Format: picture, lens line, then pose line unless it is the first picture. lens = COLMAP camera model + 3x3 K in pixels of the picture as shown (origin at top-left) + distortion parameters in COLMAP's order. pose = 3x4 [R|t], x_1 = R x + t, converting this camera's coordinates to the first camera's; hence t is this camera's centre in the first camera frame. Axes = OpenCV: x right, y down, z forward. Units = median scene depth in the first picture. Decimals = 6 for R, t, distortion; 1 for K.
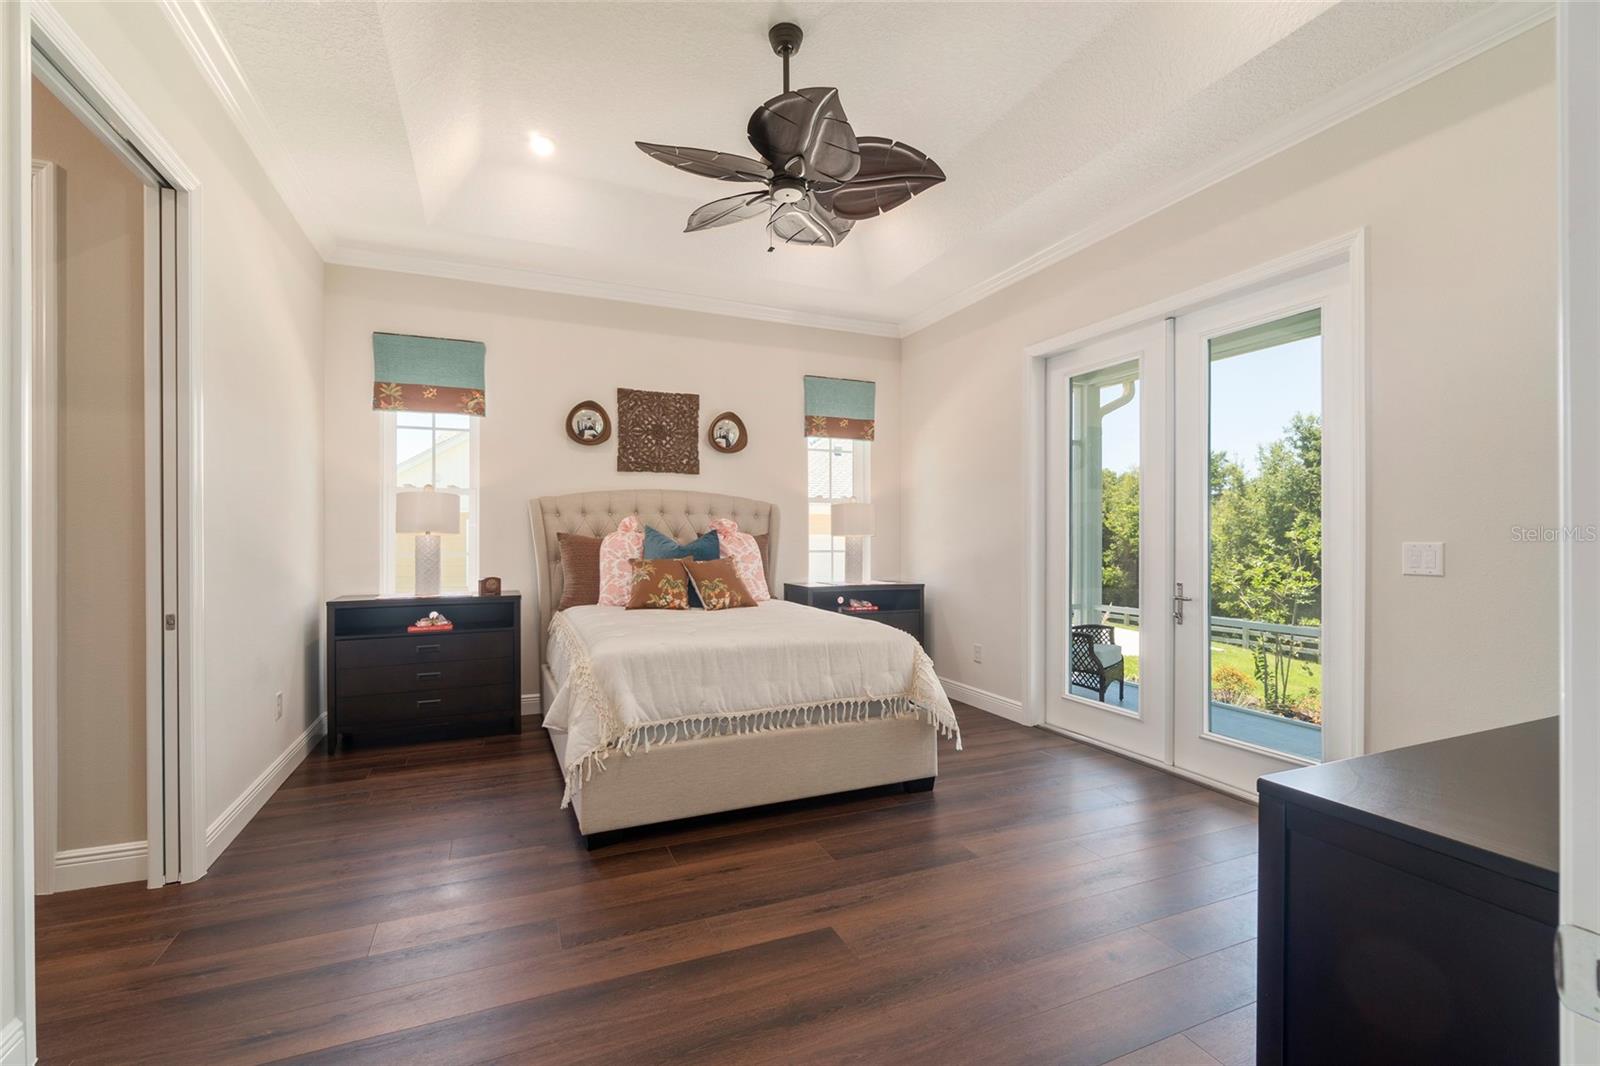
lens RADIAL K [[694.1, 0, 797.1], [0, 694.1, 536.5], [0, 0, 1]] dist [-0.000375, 0.000254]
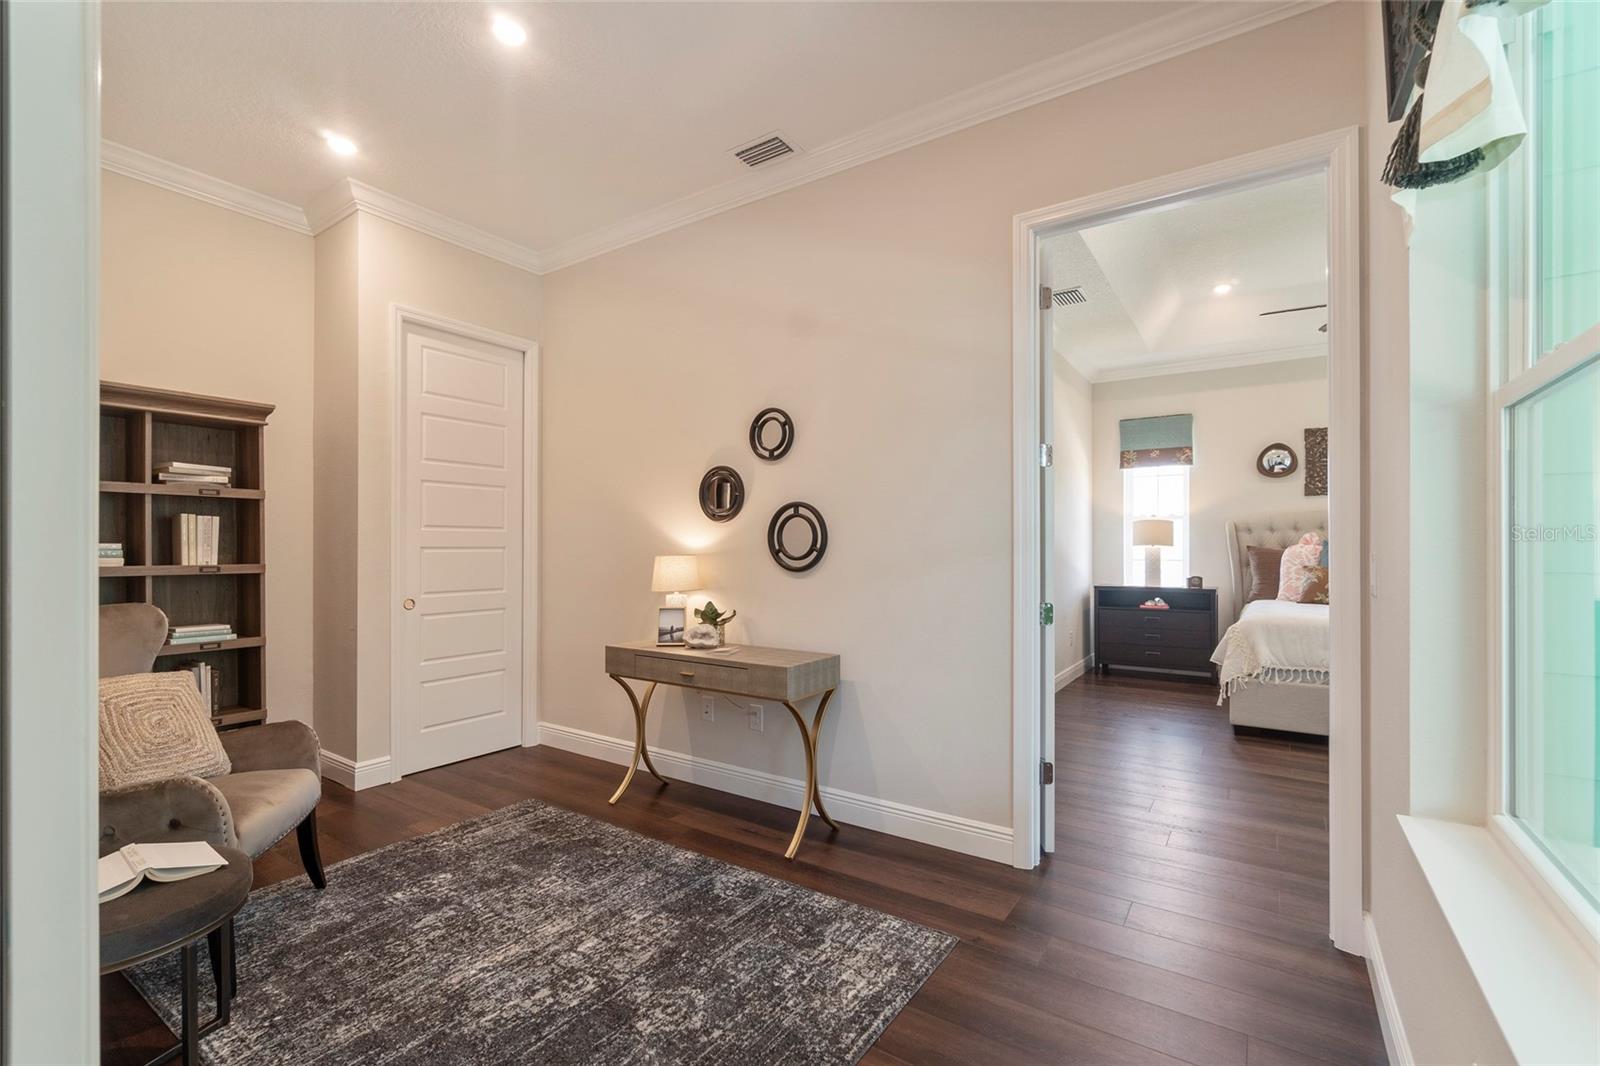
lens RADIAL K [[694.1, 0, 797.1], [0, 694.1, 536.5], [0, 0, 1]] dist [-0.000375, 0.000254]
pose [[0.543095, -0.008882, -0.839624, 0.319988], [-0.004894, 0.999894, -0.013743, 0.000052], [0.839657, 0.011573, 0.542994, -0.481417]]
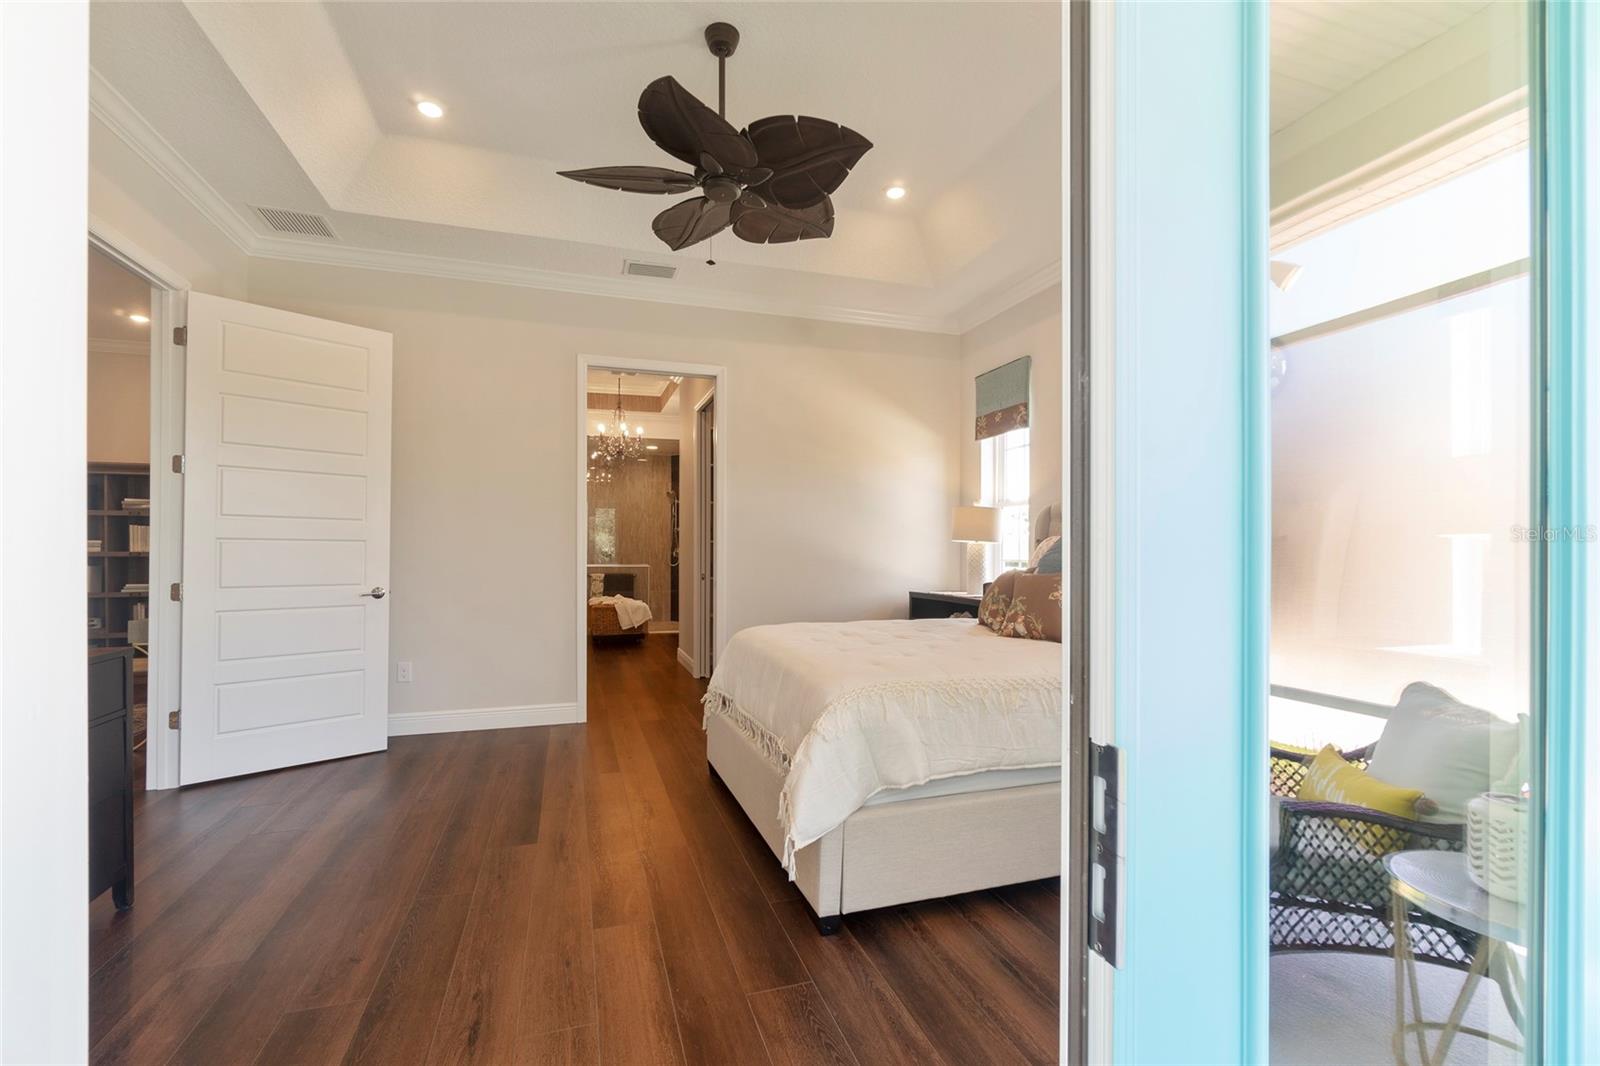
lens RADIAL K [[699.0, 0, 794.8], [0, 699.0, 548.2], [0, 0, 1]] dist [-0.002141, 0.000118]
pose [[-0.090338, -0.001176, -0.995910, 0.625294], [-0.005935, 0.999982, -0.000642, 0.008602], [0.995893, 0.005852, -0.090344, 0.769928]]
